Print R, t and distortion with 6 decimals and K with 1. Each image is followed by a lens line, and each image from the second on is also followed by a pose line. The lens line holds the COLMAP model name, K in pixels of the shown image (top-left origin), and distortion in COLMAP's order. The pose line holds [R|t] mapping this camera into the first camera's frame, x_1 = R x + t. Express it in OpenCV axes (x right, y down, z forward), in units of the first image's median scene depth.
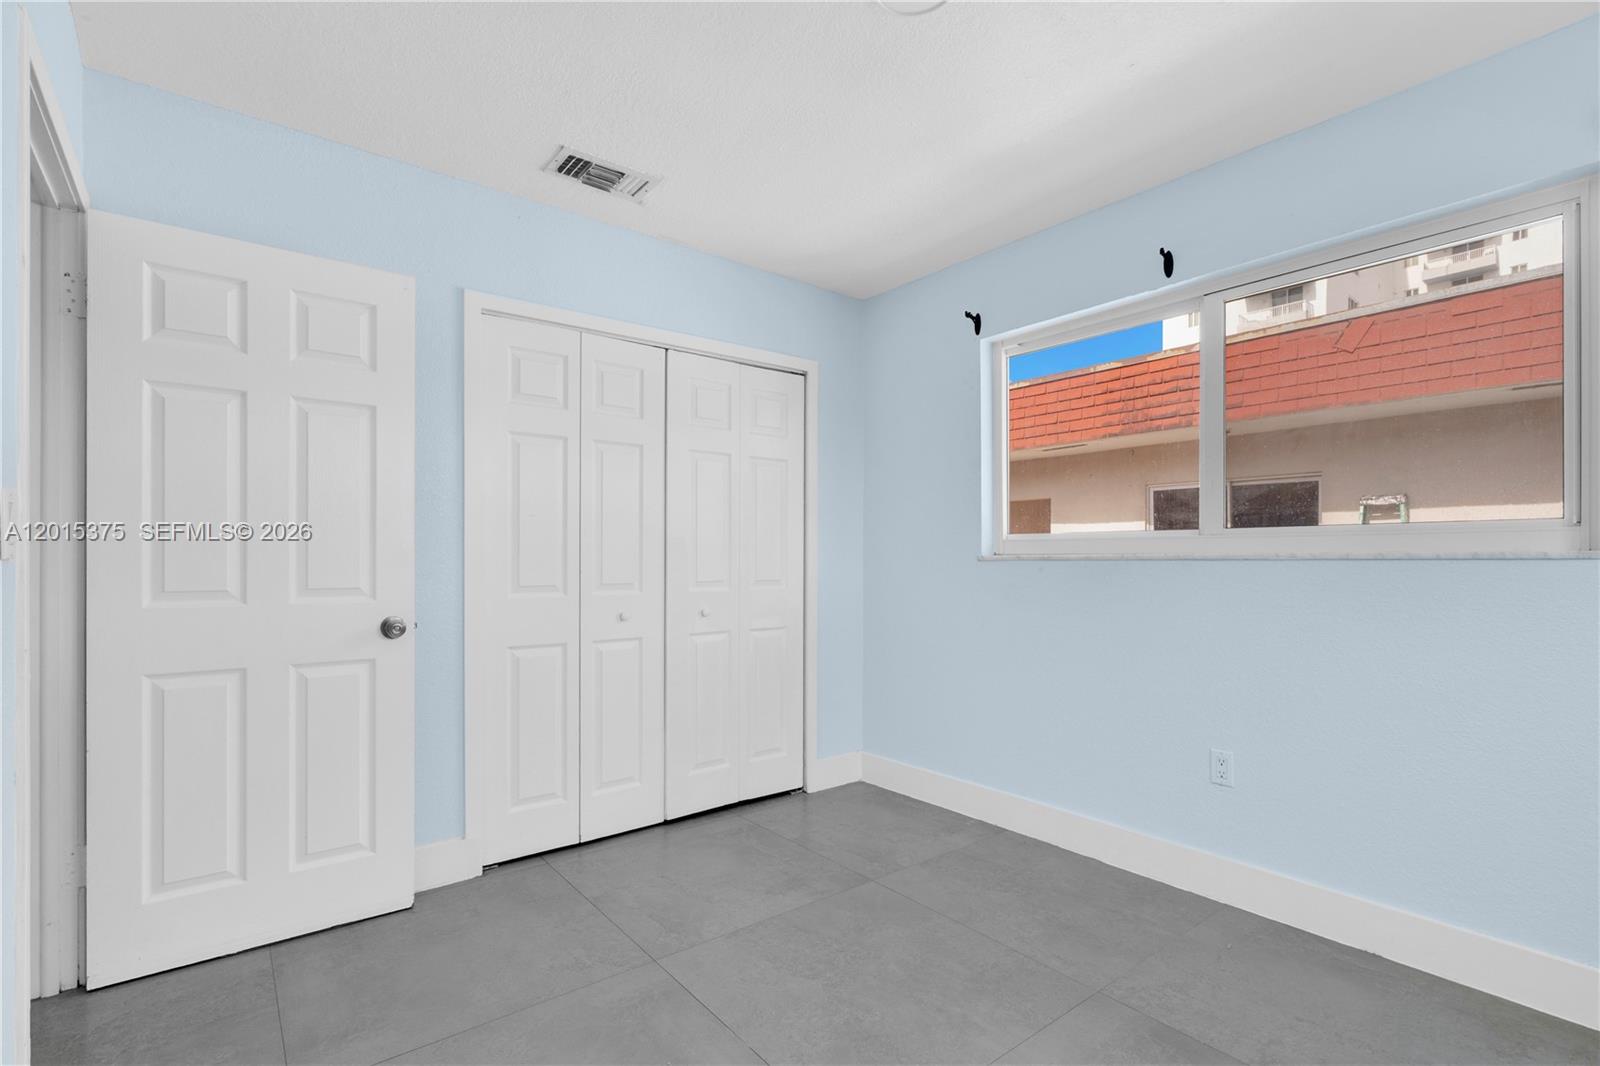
lens RADIAL K [[740.8, 0, 793.4], [0, 740.8, 540.9], [0, 0, 1]] dist [0.000587, 0.000538]
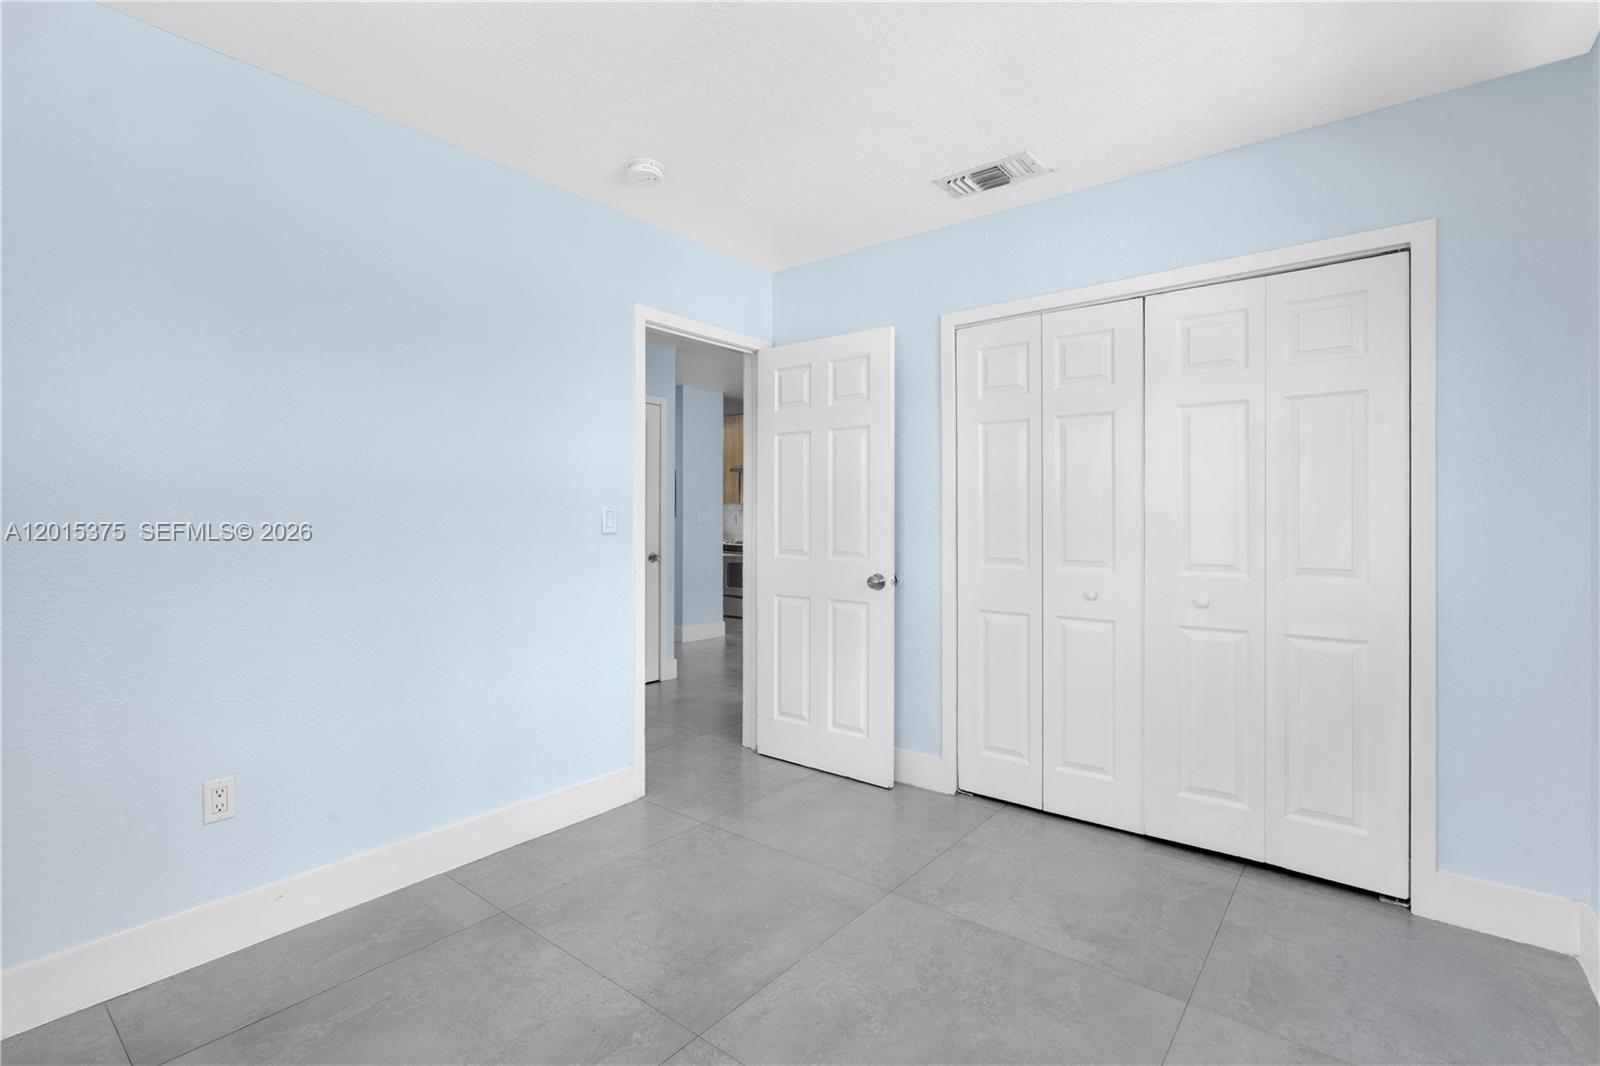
lens RADIAL K [[740.8, 0, 837.6], [0, 740.8, 516.3], [0, 0, 1]] dist [0.000587, 0.000538]
pose [[0.250588, -0.013909, -0.967994, 0.647902], [0.011240, 0.999871, -0.011457, 0.007699], [0.968029, -0.008010, 0.250712, 0.473292]]
